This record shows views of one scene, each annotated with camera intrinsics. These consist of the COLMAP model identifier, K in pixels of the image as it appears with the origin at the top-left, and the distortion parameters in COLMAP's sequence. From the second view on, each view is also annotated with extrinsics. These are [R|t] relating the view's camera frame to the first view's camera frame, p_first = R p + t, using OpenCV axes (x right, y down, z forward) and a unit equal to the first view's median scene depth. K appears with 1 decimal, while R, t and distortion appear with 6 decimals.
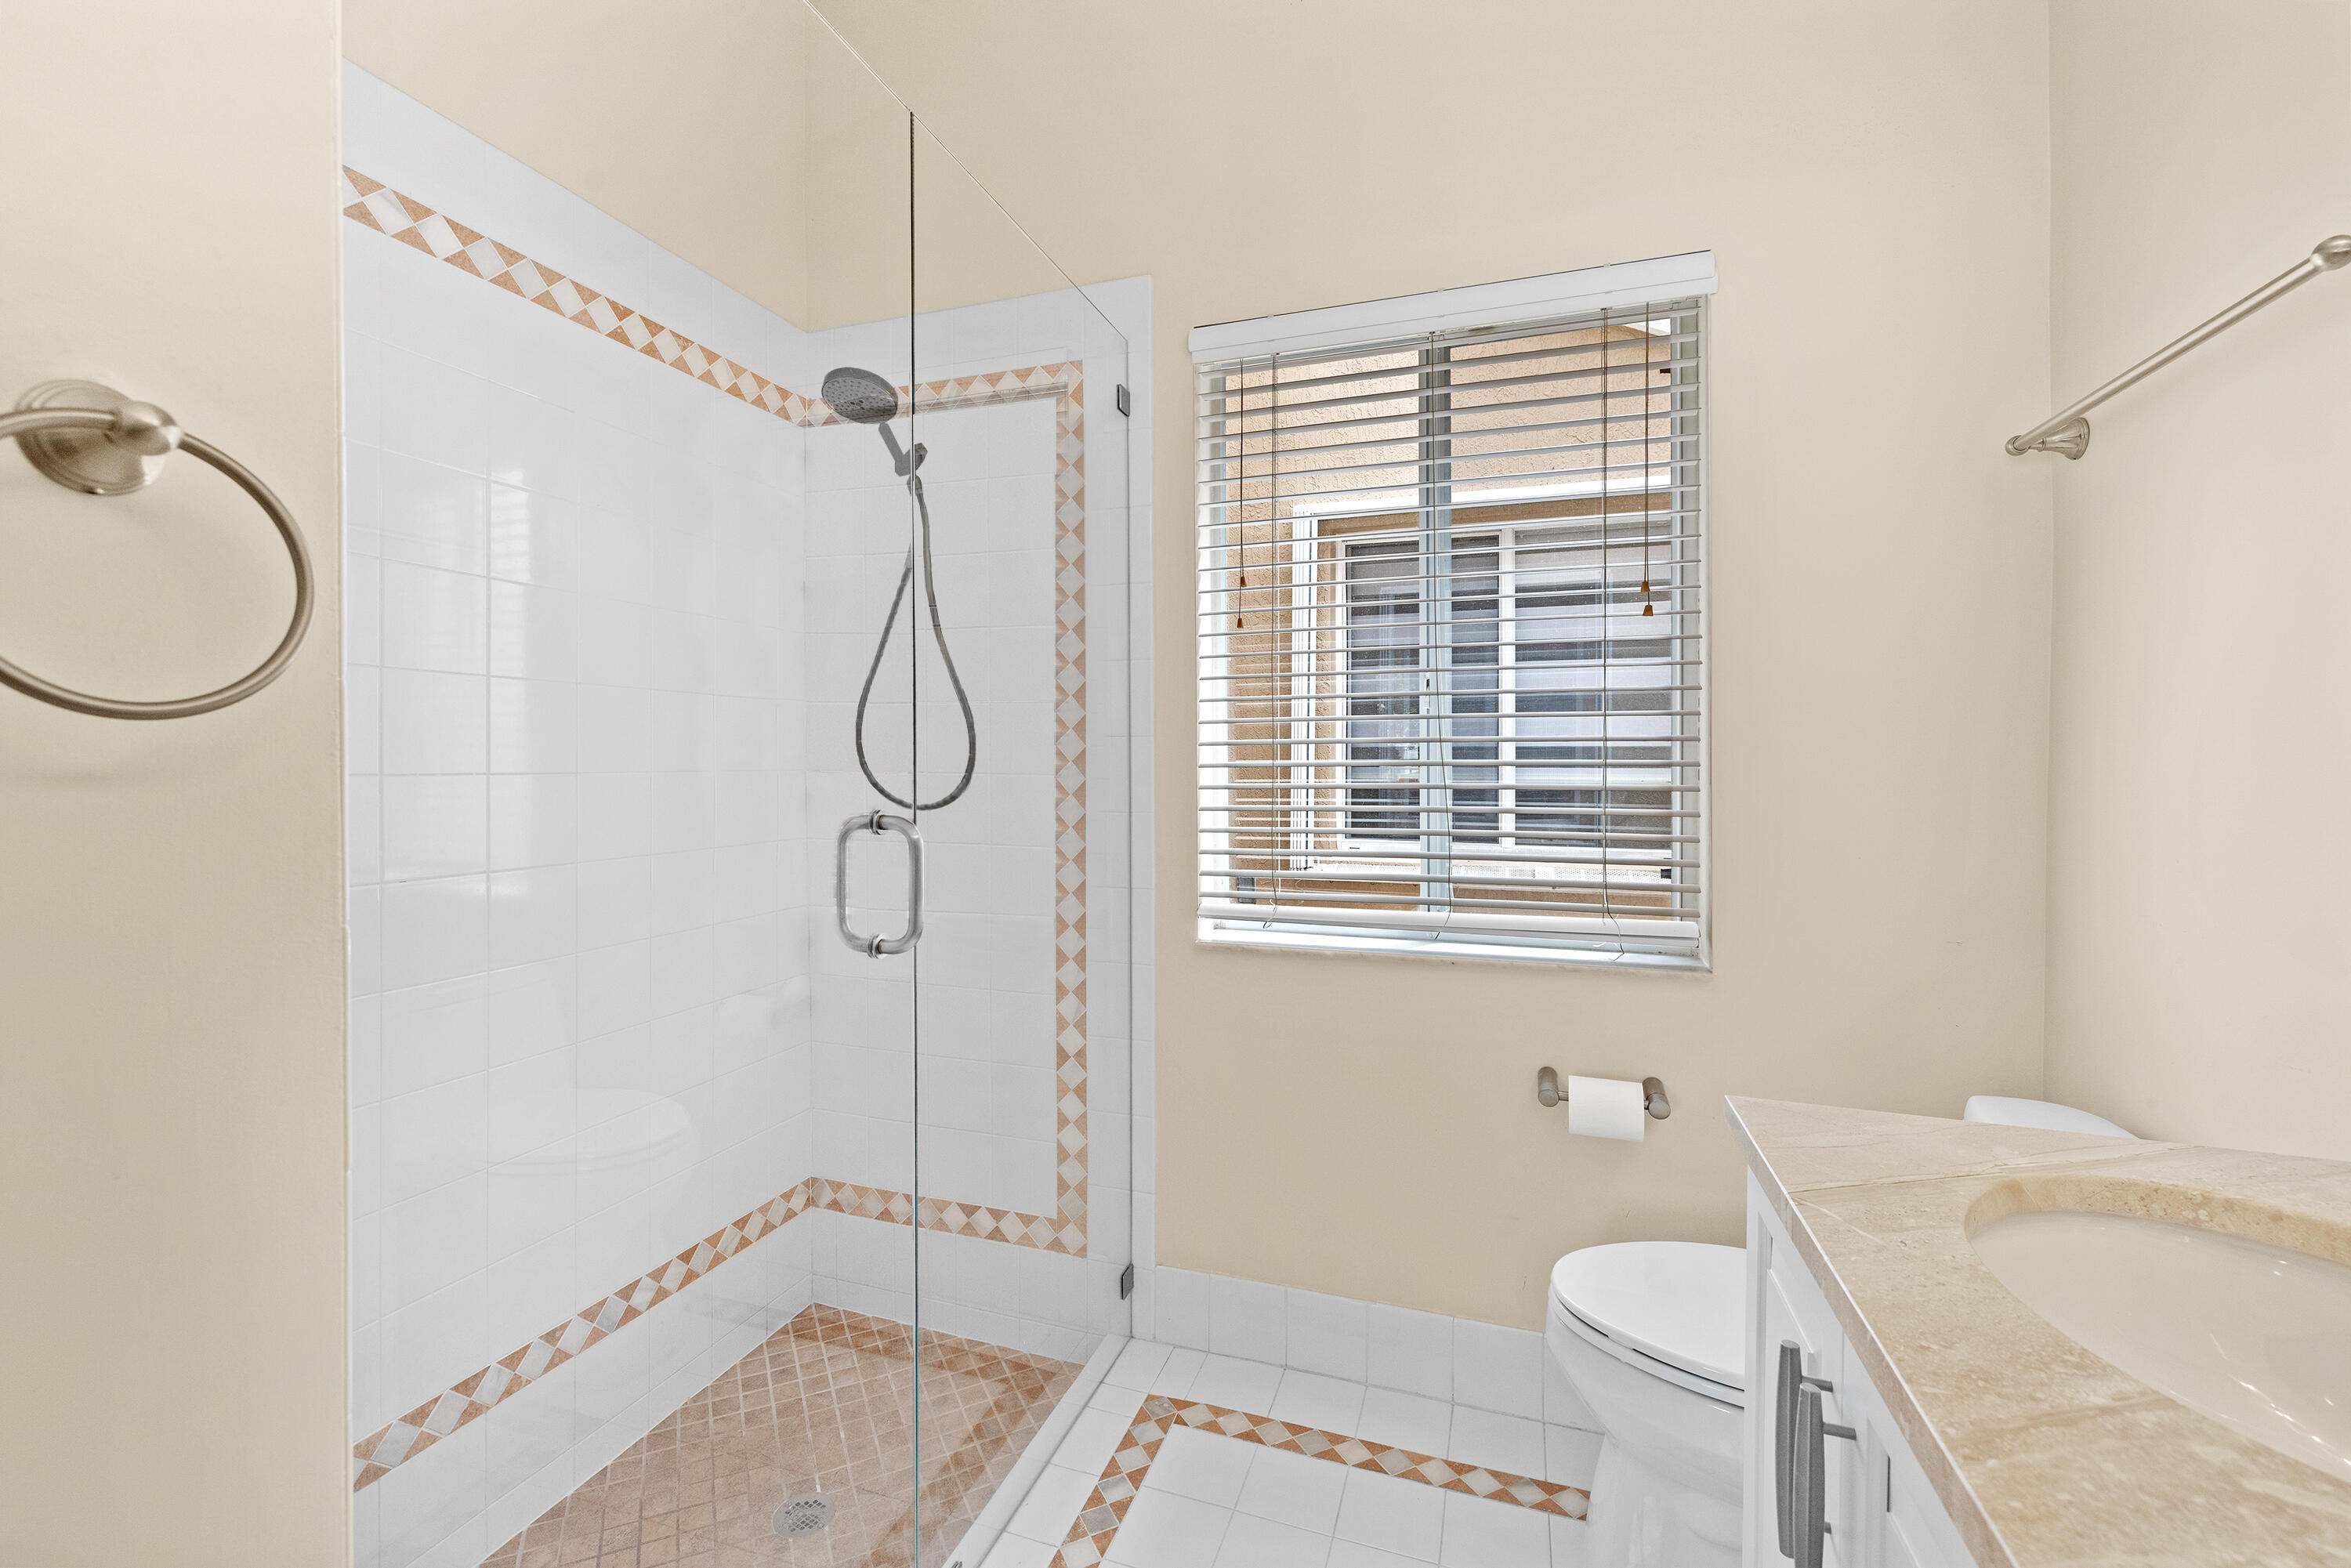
lens RADIAL K [[996.8, 0, 1168.2], [0, 996.8, 758.7], [0, 0, 1]] dist [0.002515, 0.000389]
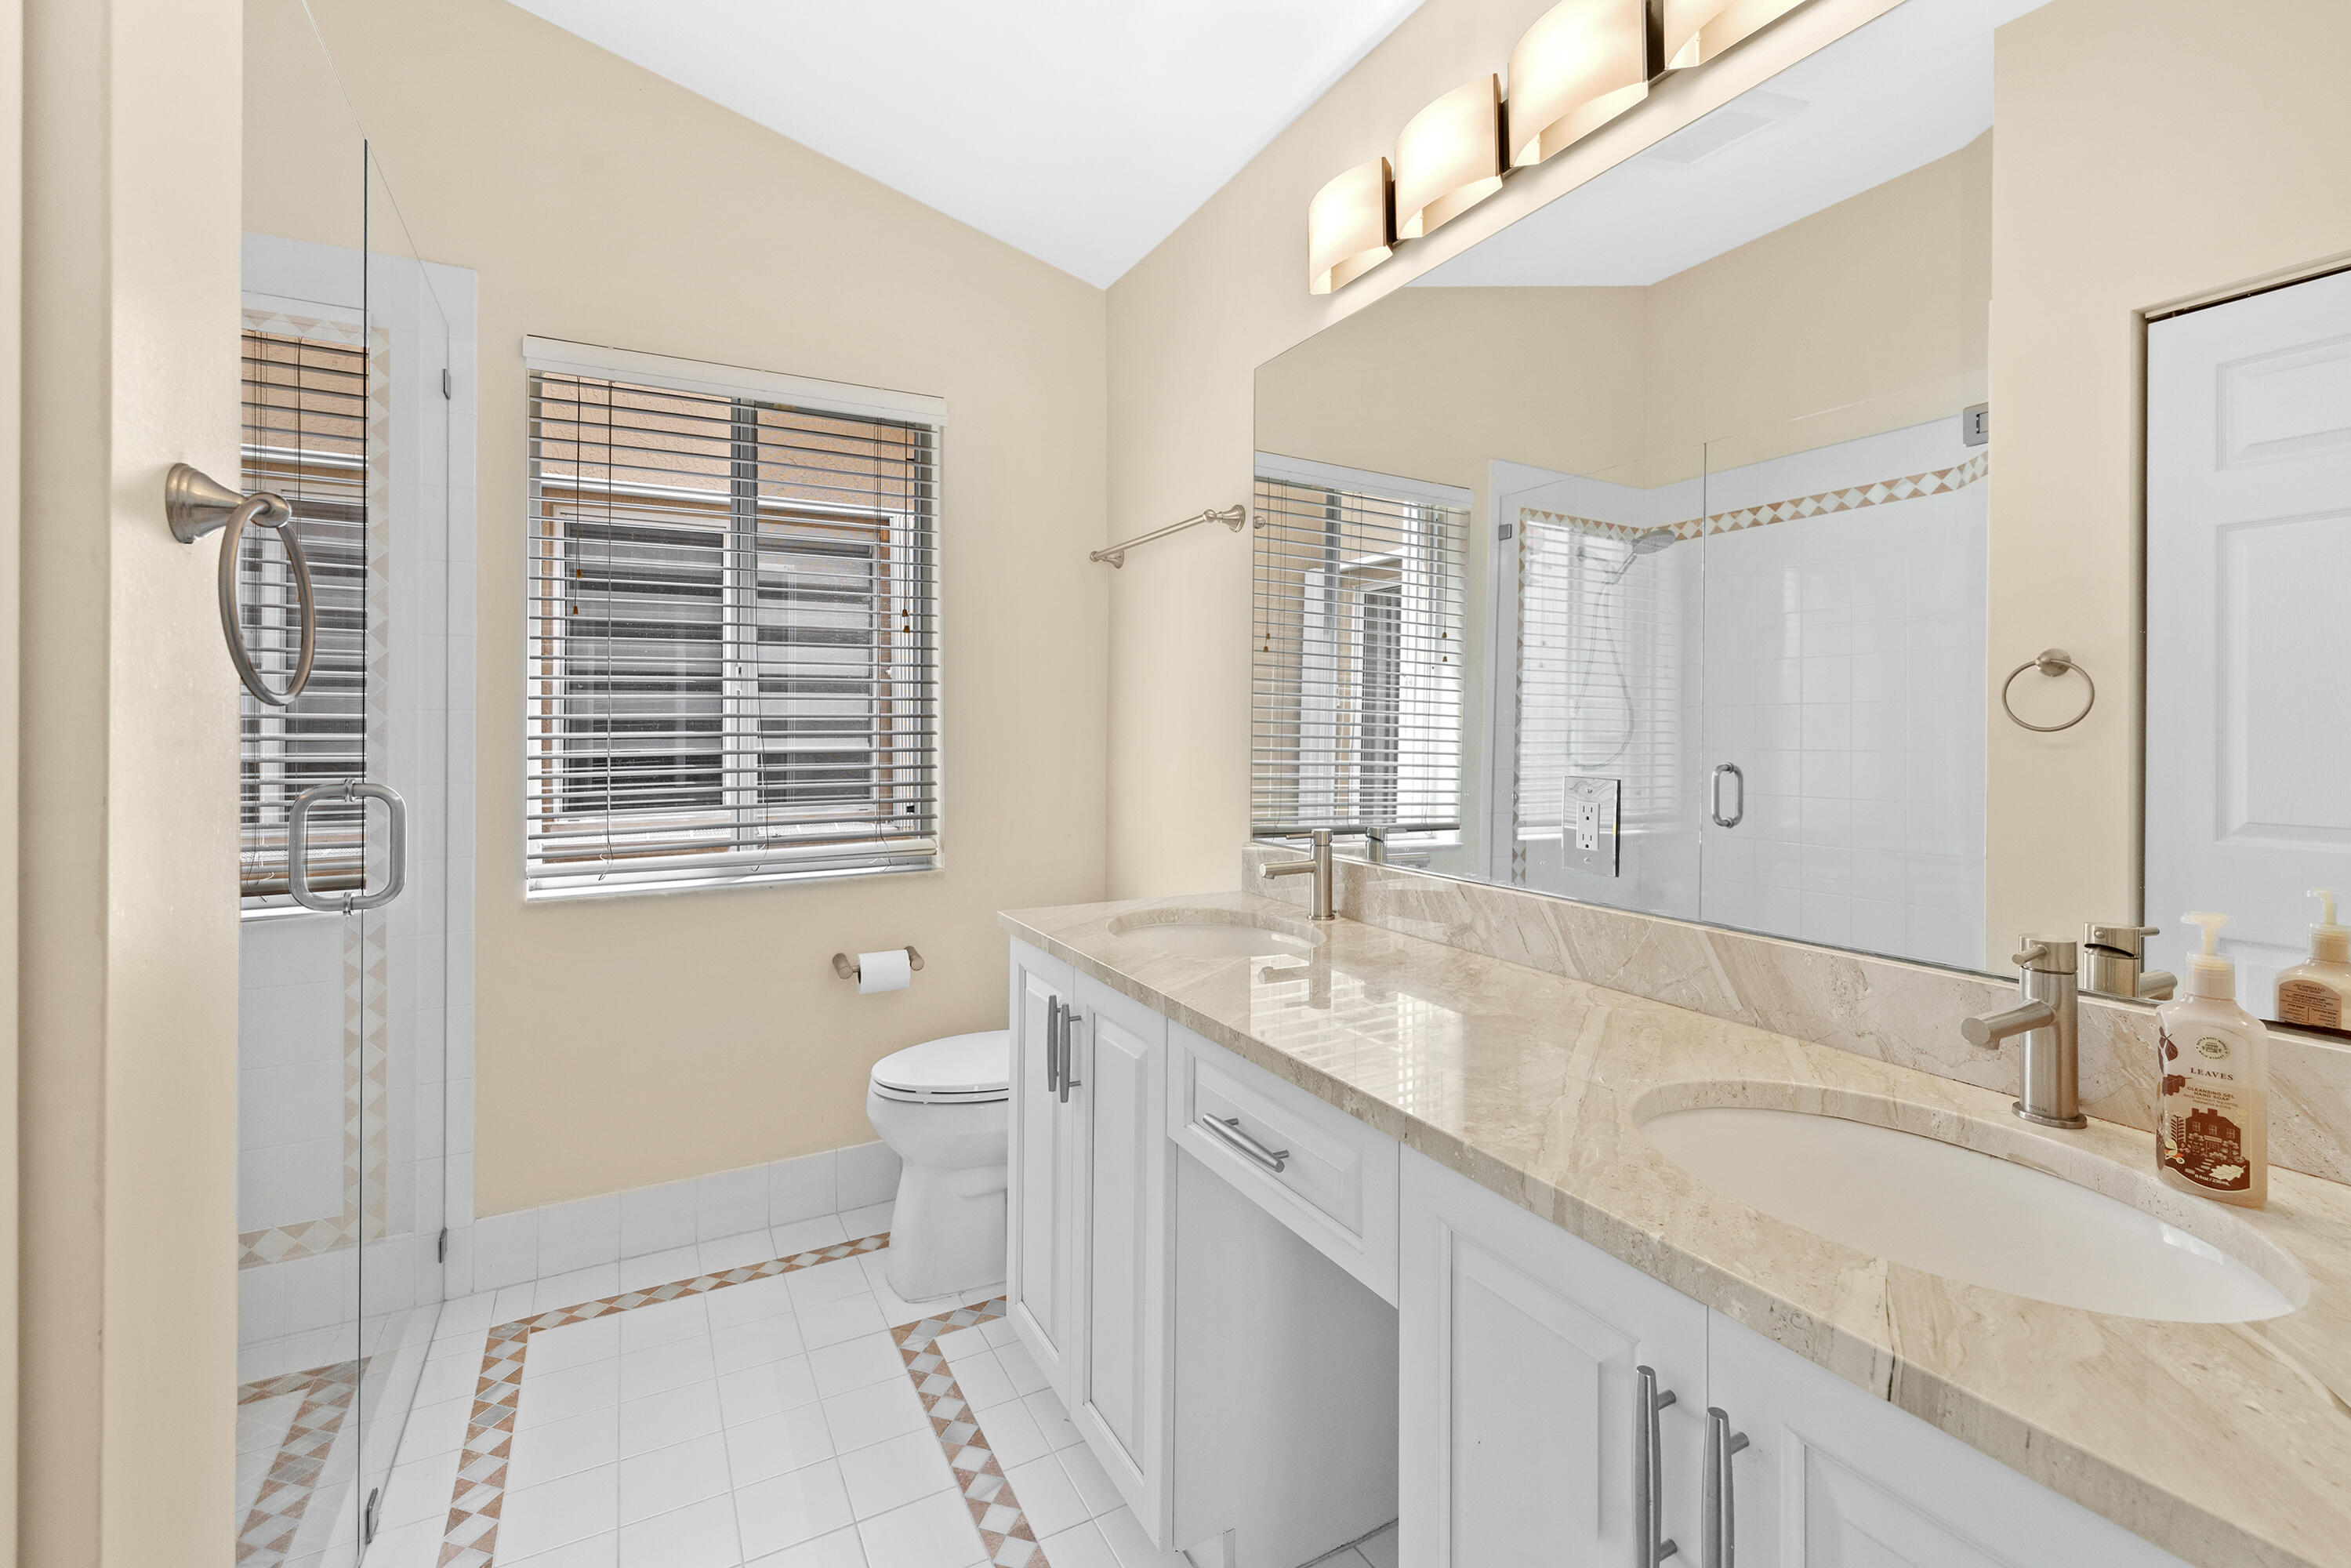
lens RADIAL K [[1005.9, 0, 1170.2], [0, 1005.9, 741.1], [0, 0, 1]] dist [0.002095, 0.000017]
pose [[0.675427, -0.012576, 0.737320, -0.333872], [0.004652, 0.999907, 0.012793, -0.000319], [-0.737412, -0.005211, 0.675423, -0.275092]]
